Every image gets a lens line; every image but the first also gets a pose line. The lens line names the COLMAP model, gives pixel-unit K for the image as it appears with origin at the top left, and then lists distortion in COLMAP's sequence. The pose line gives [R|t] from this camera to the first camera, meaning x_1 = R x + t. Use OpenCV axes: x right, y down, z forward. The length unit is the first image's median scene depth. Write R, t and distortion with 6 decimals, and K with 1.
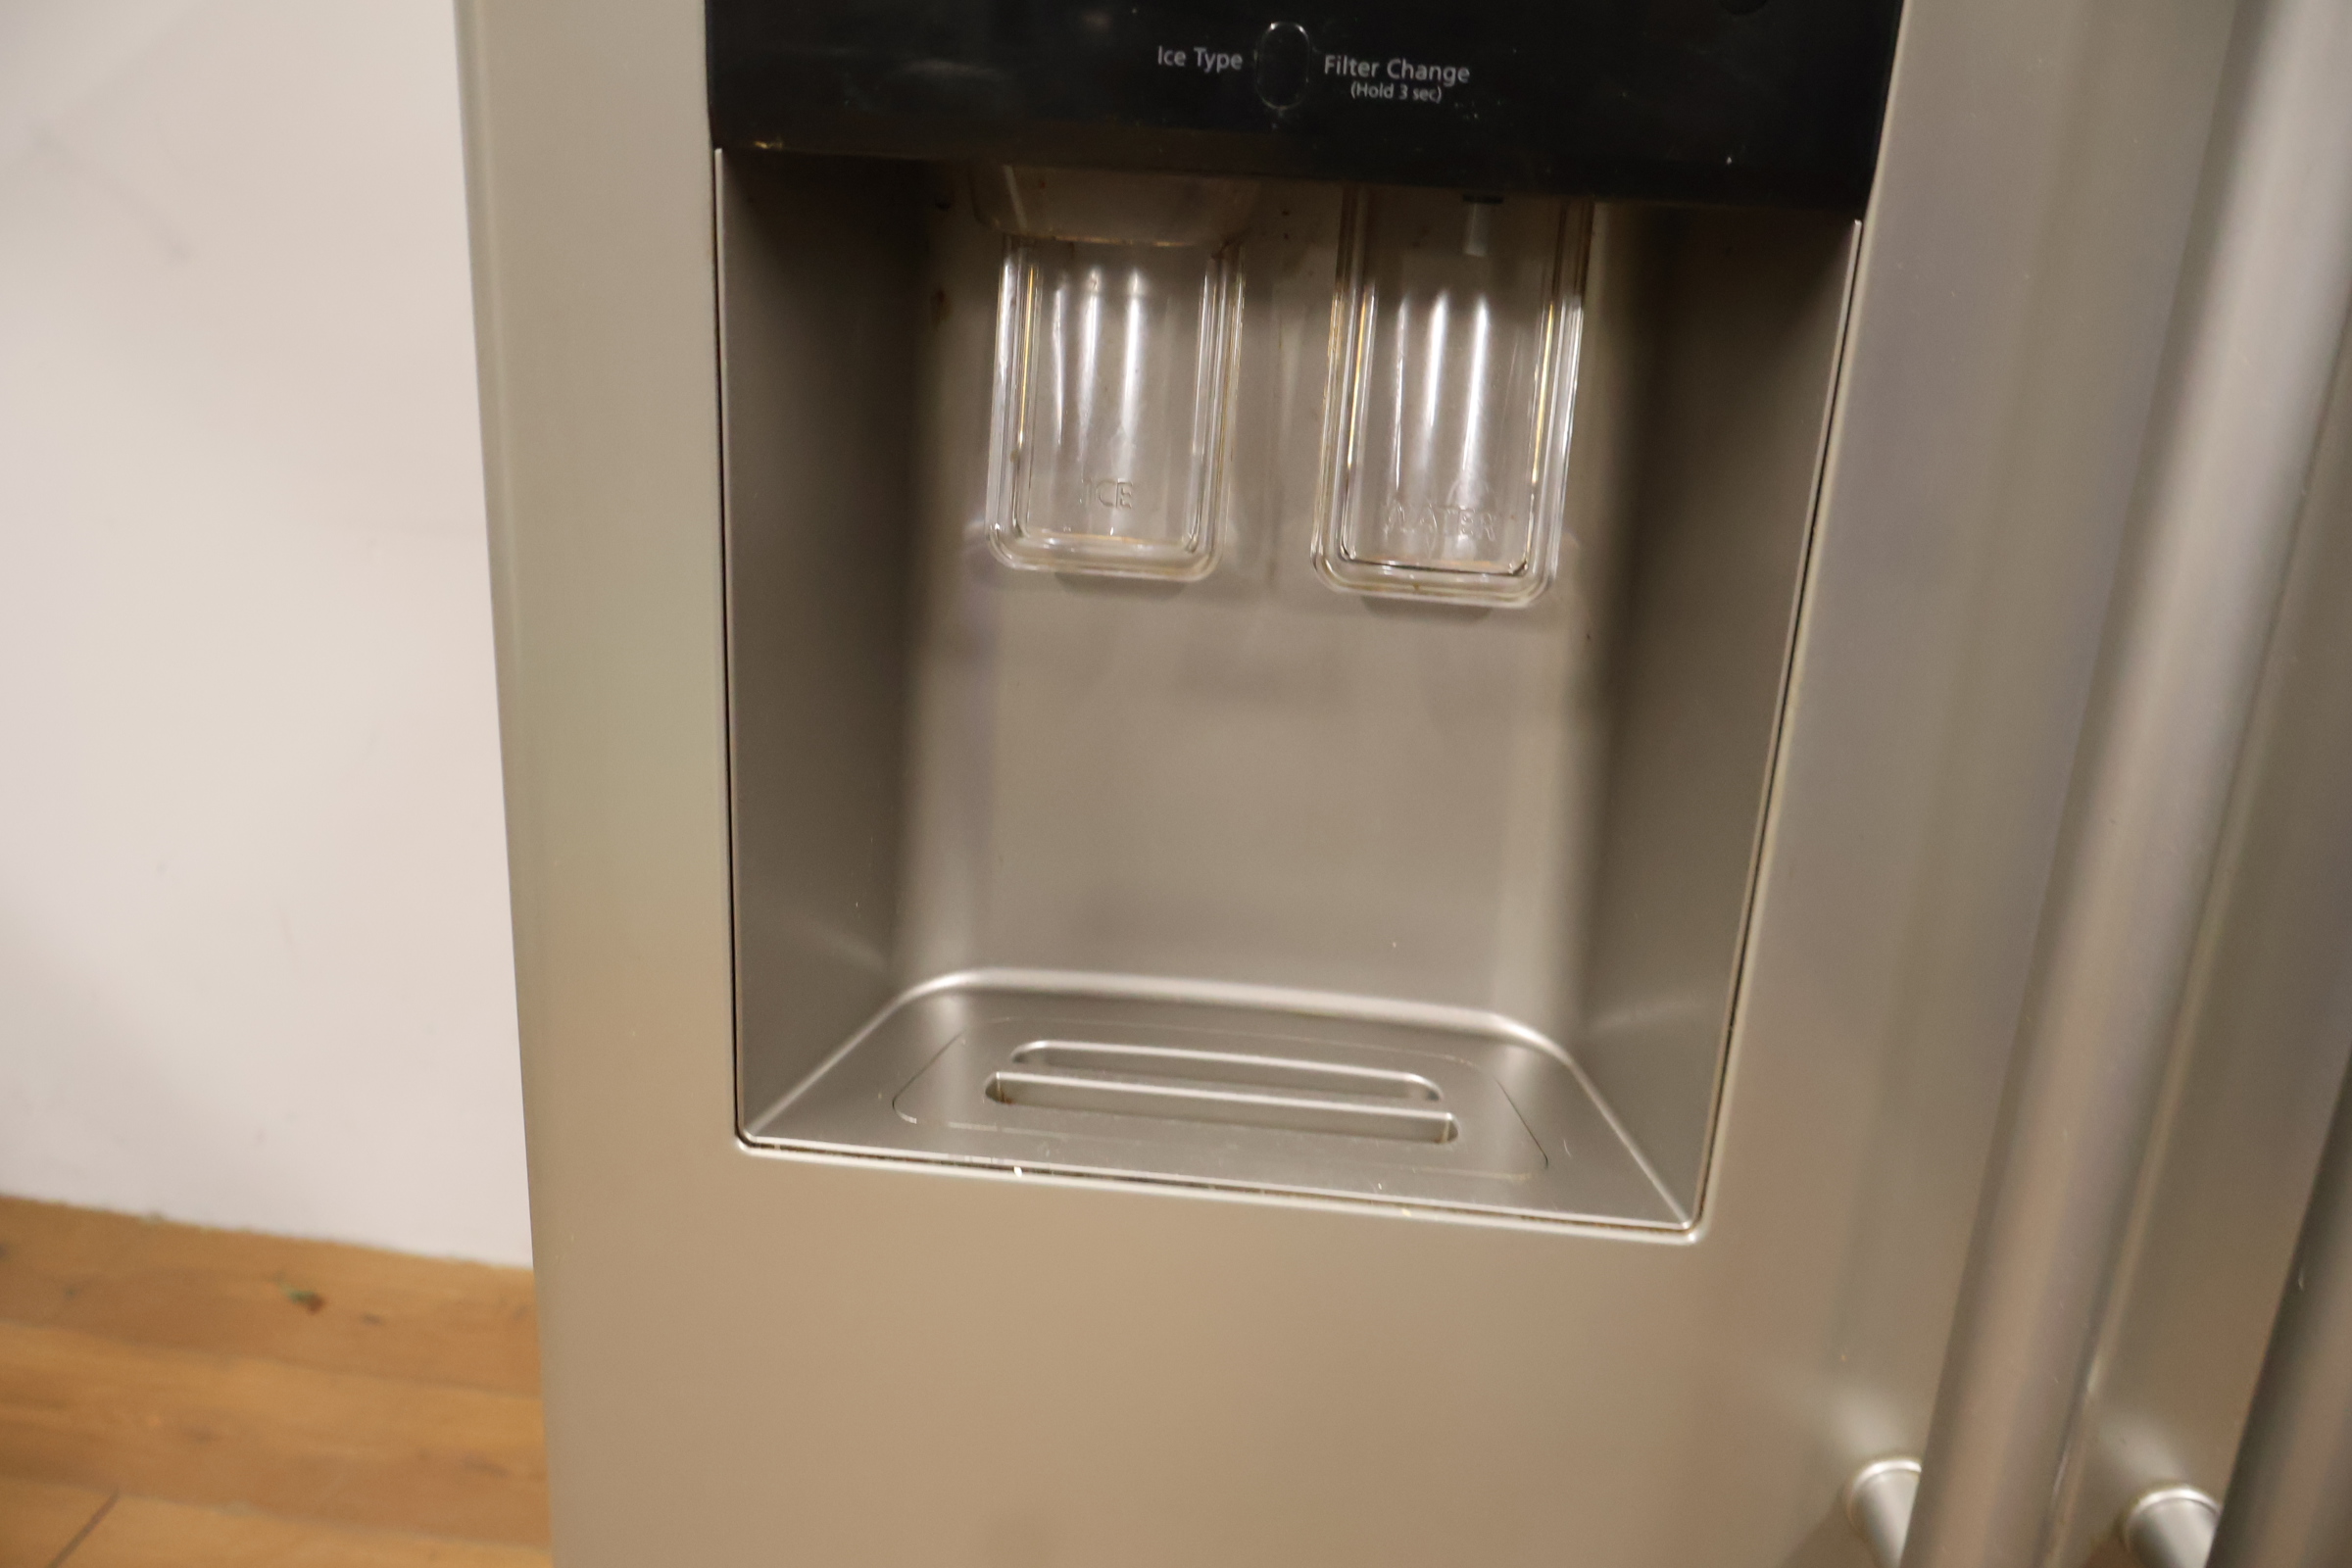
lens RADIAL K [[2032.6, 0, 1188.5], [0, 2032.6, 786.0], [0, 0, 1]] dist [-0.007605, 0.008308]
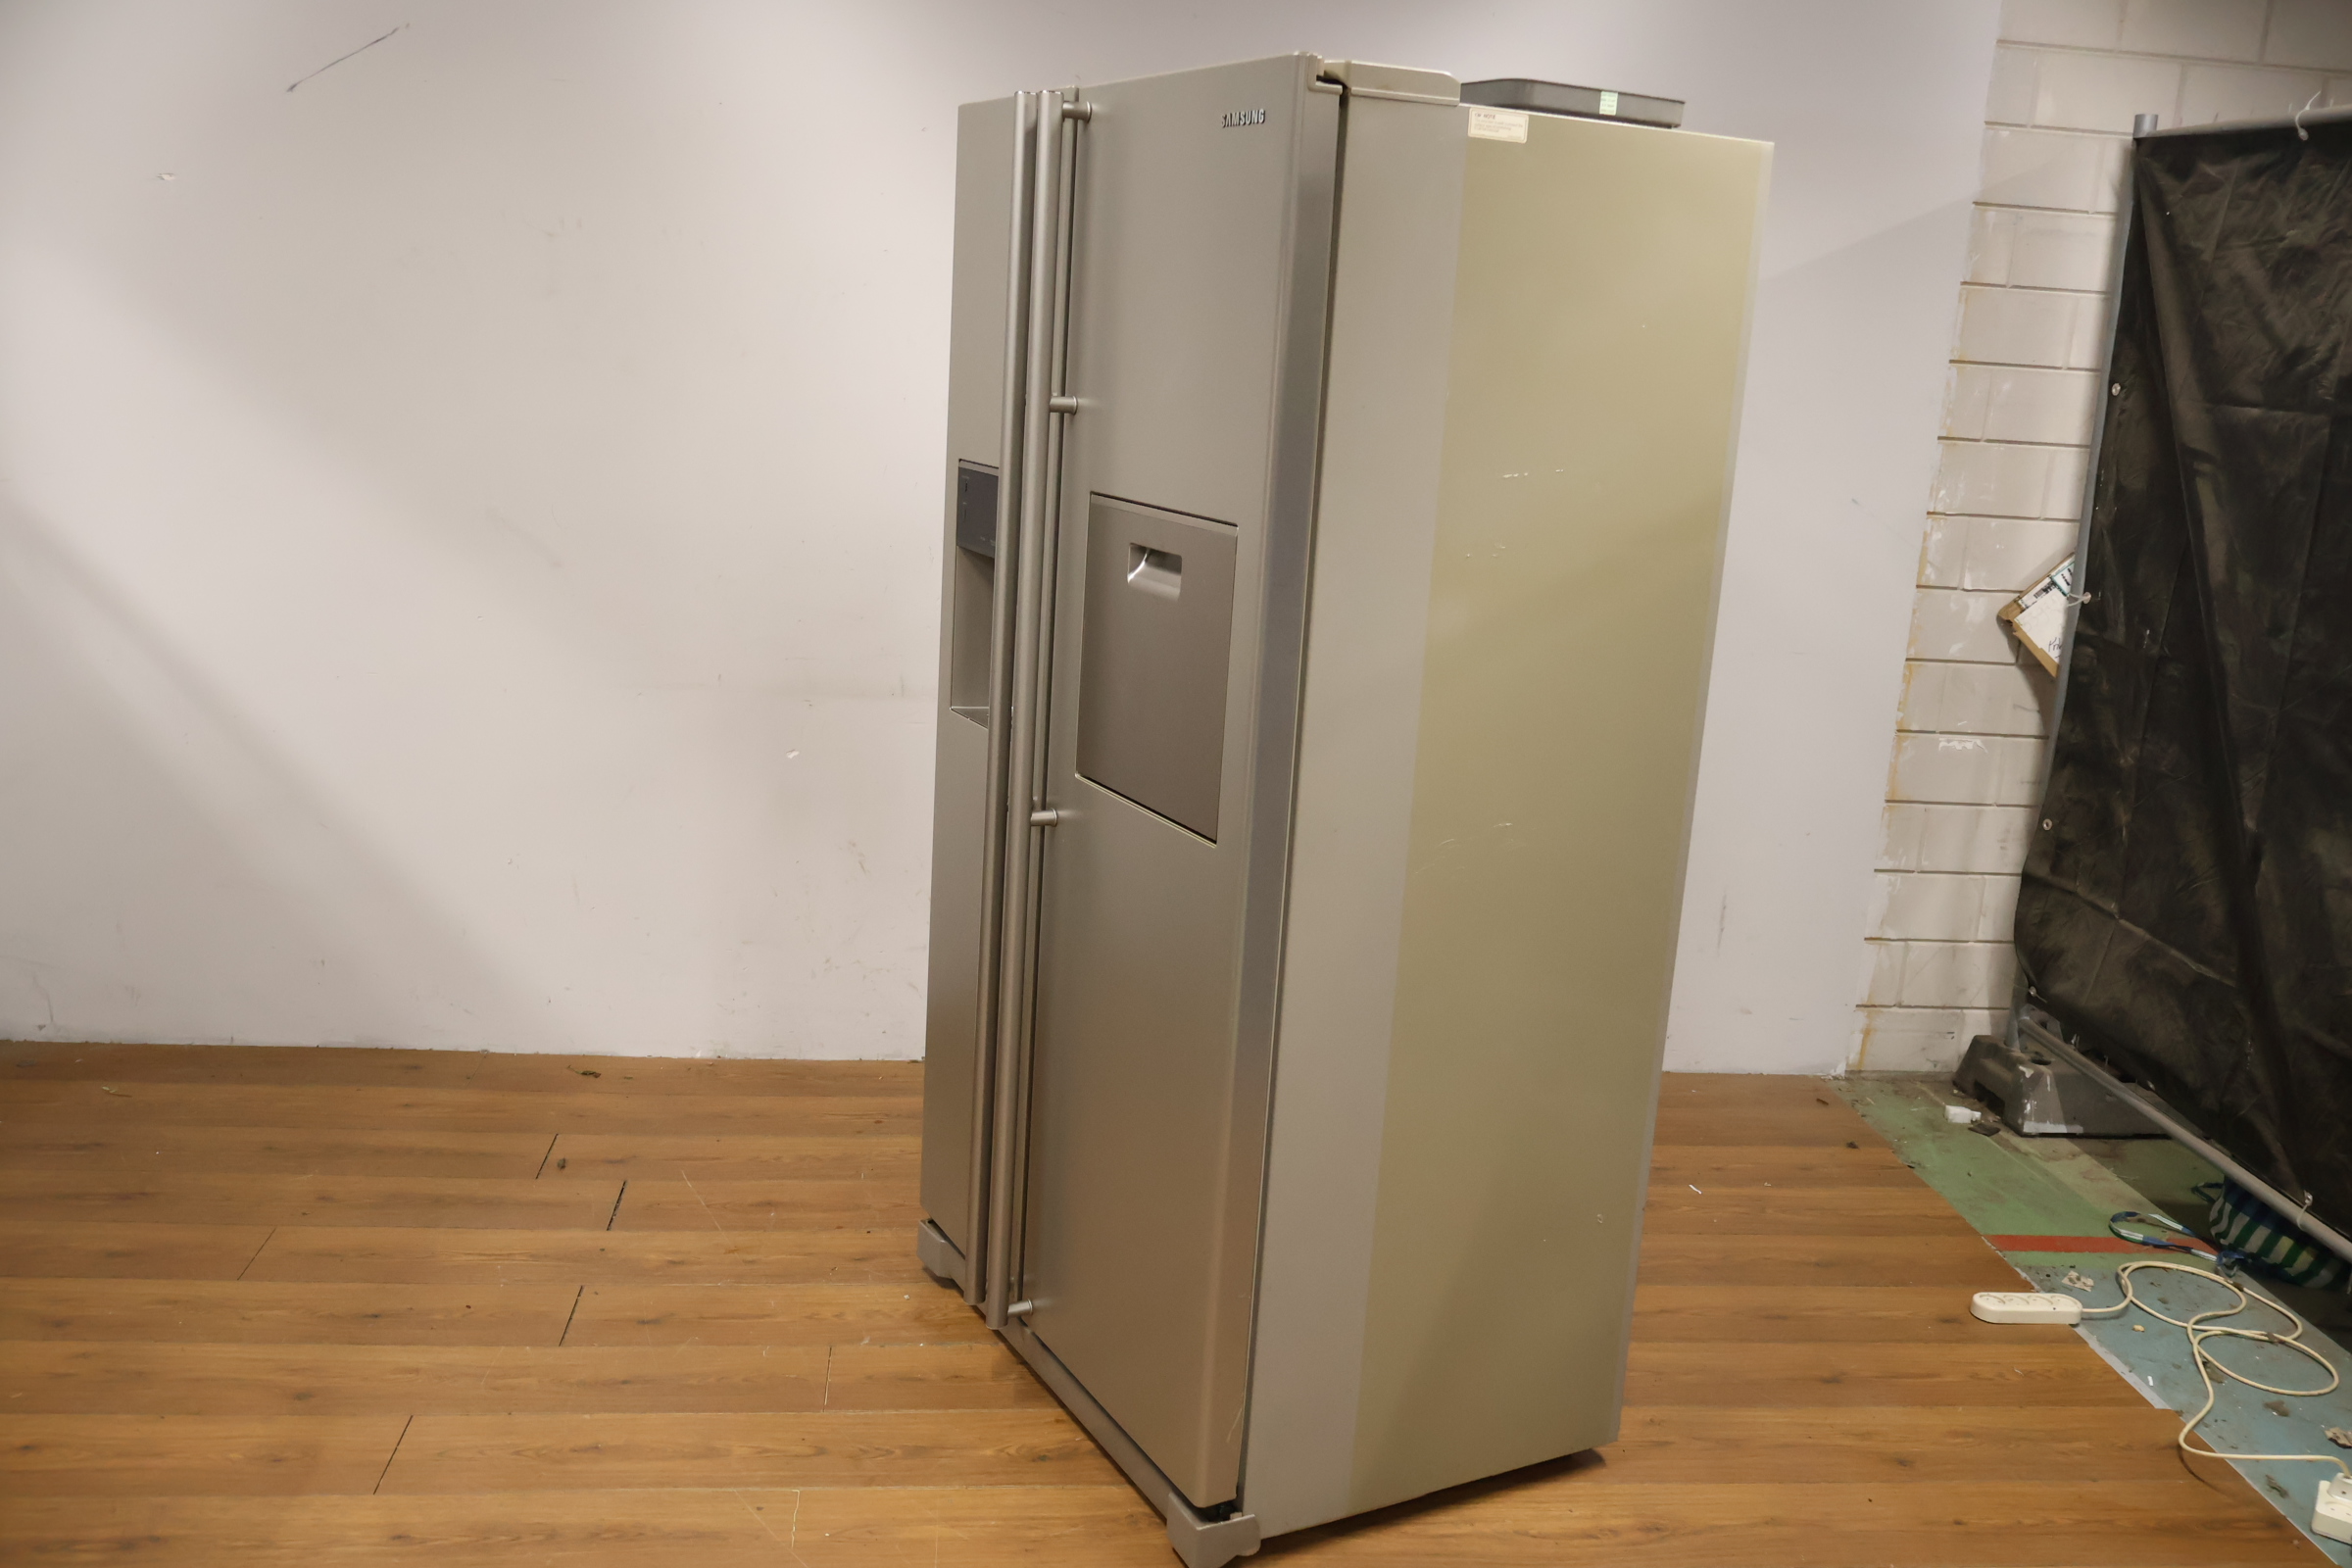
lens RADIAL K [[2032.6, 0, 1173.4], [0, 2032.6, 771.6], [0, 0, 1]] dist [-0.007605, 0.008308]
pose [[0.973998, -0.045092, 0.222025, -1.186753], [0.070962, 0.991400, -0.109957, 0.856038], [-0.215157, 0.122853, 0.968821, -4.334564]]
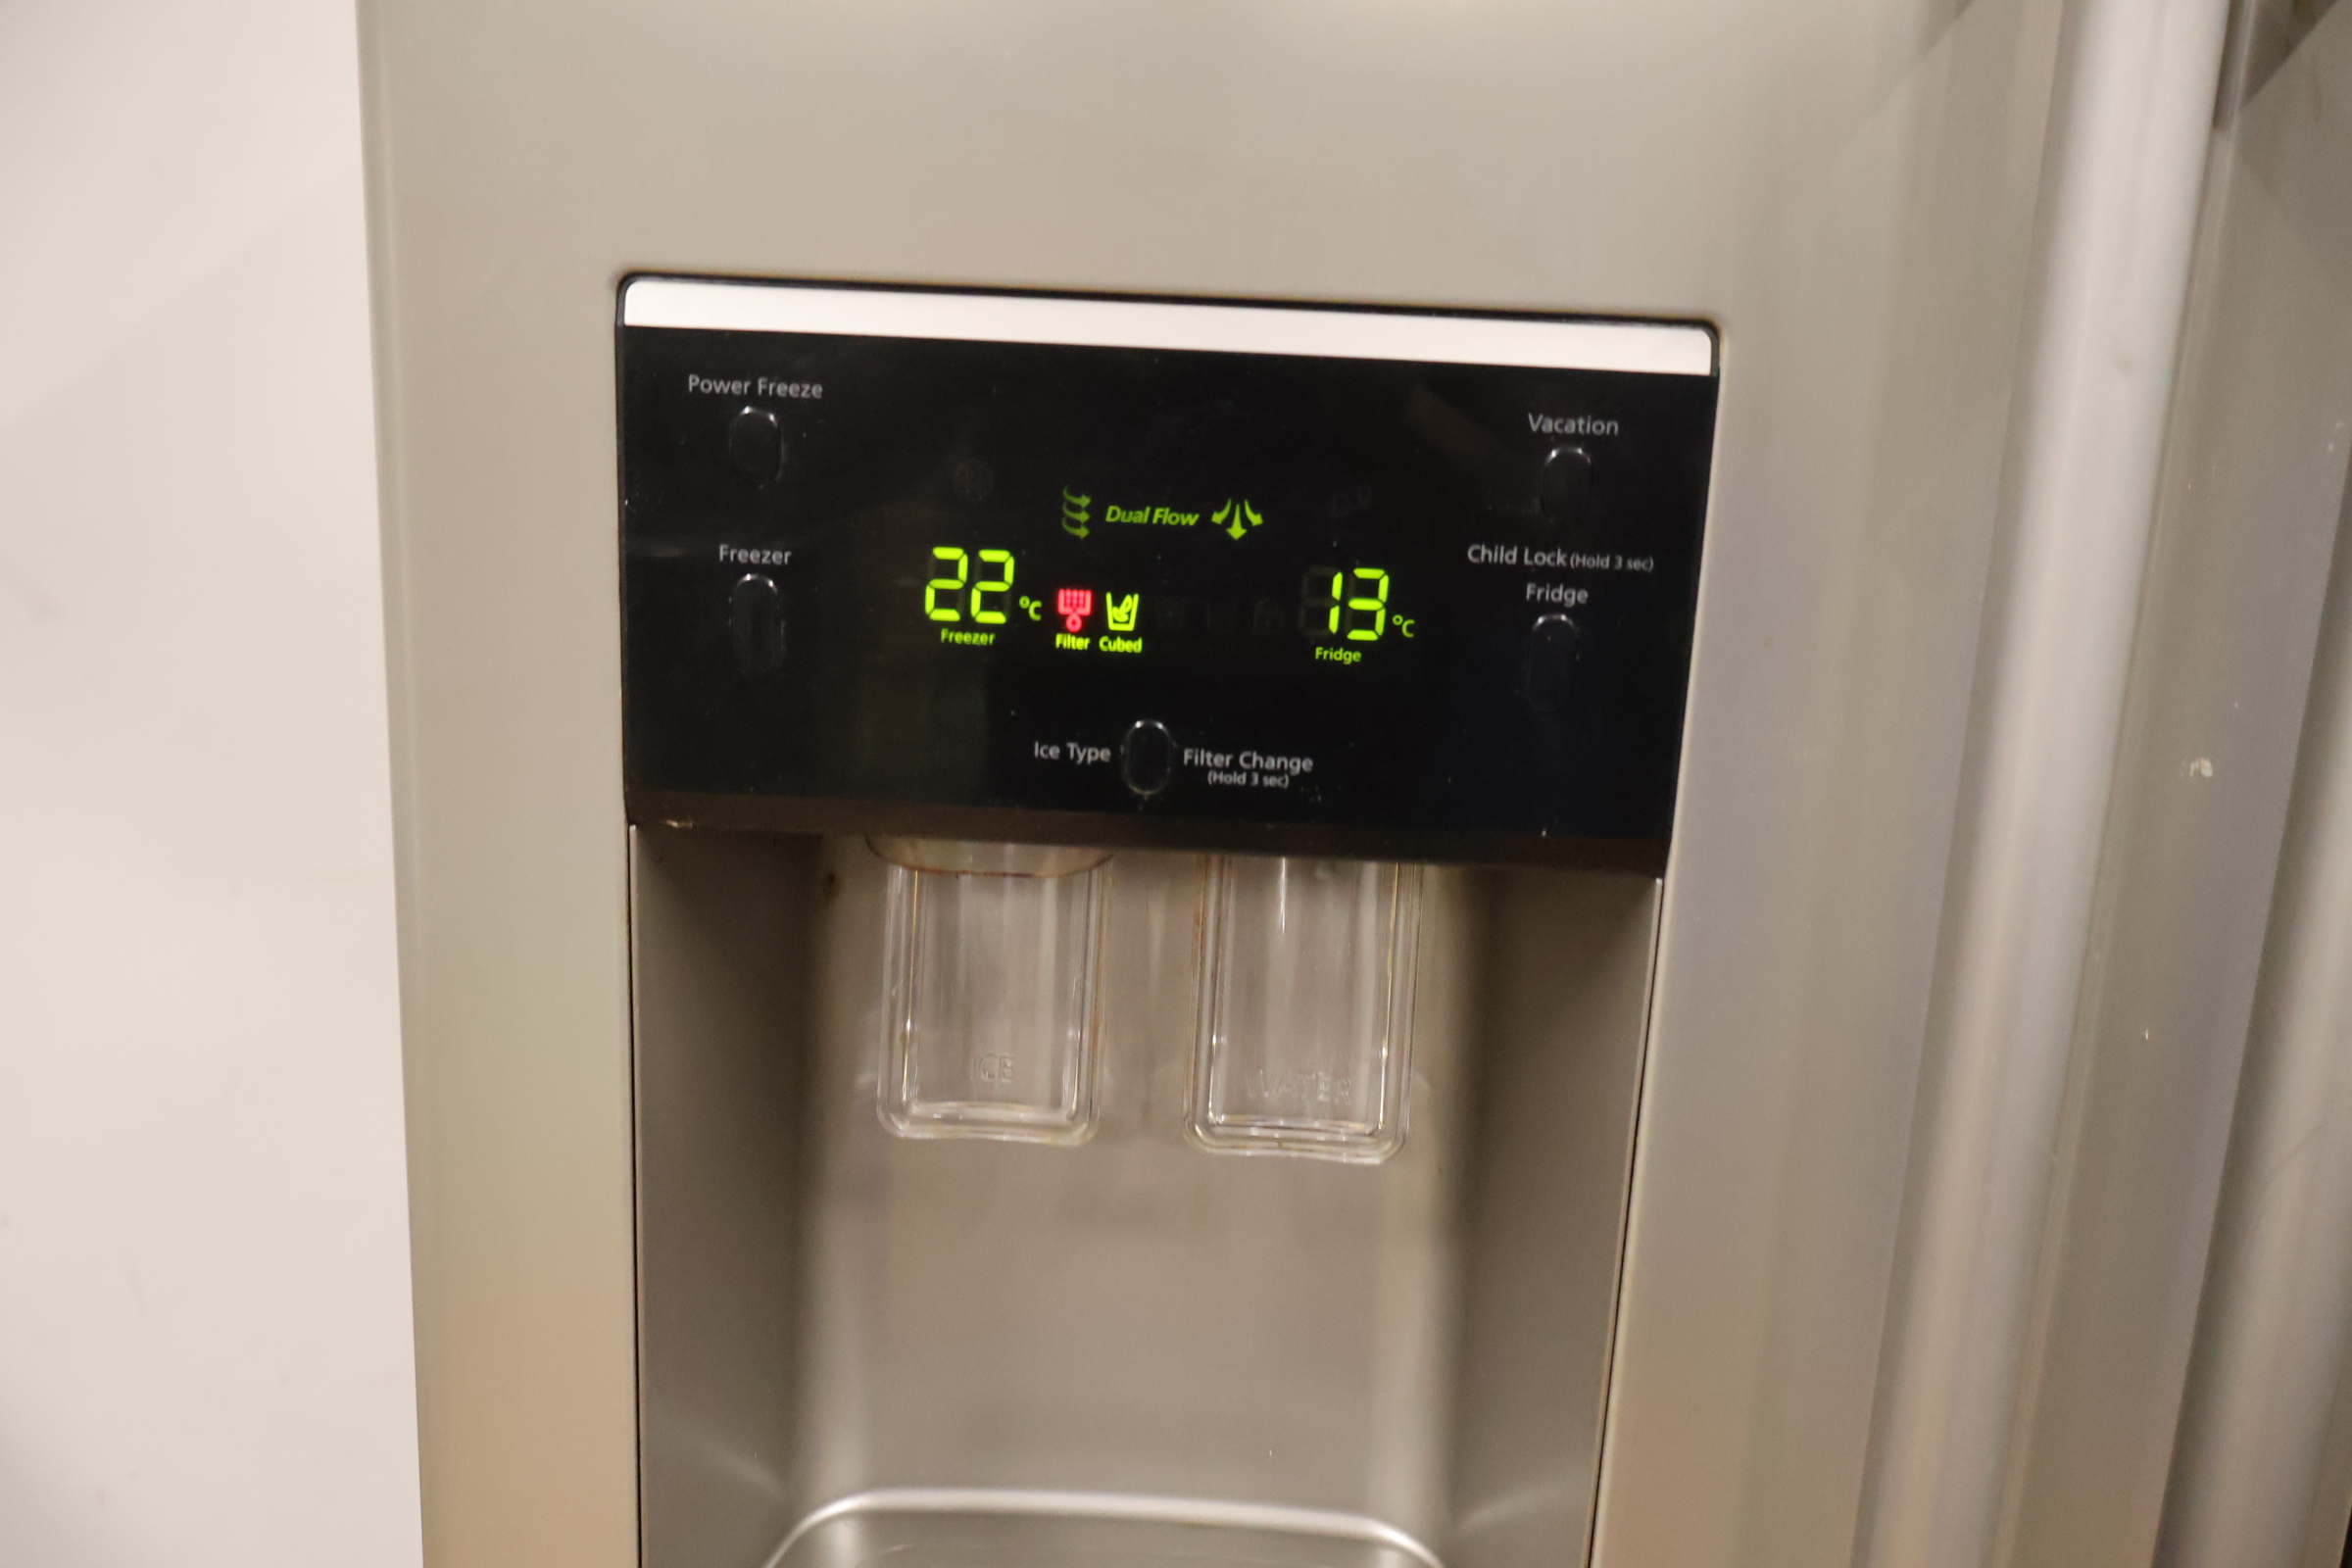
lens RADIAL K [[2032.6, 0, 1182.8], [0, 2032.6, 770.4], [0, 0, 1]] dist [-0.007605, 0.008308]
pose [[0.997748, -0.021199, 0.063634, -0.004207], [0.028419, 0.992982, -0.114802, -0.178790], [-0.060754, 0.116352, 0.991348, -0.091462]]
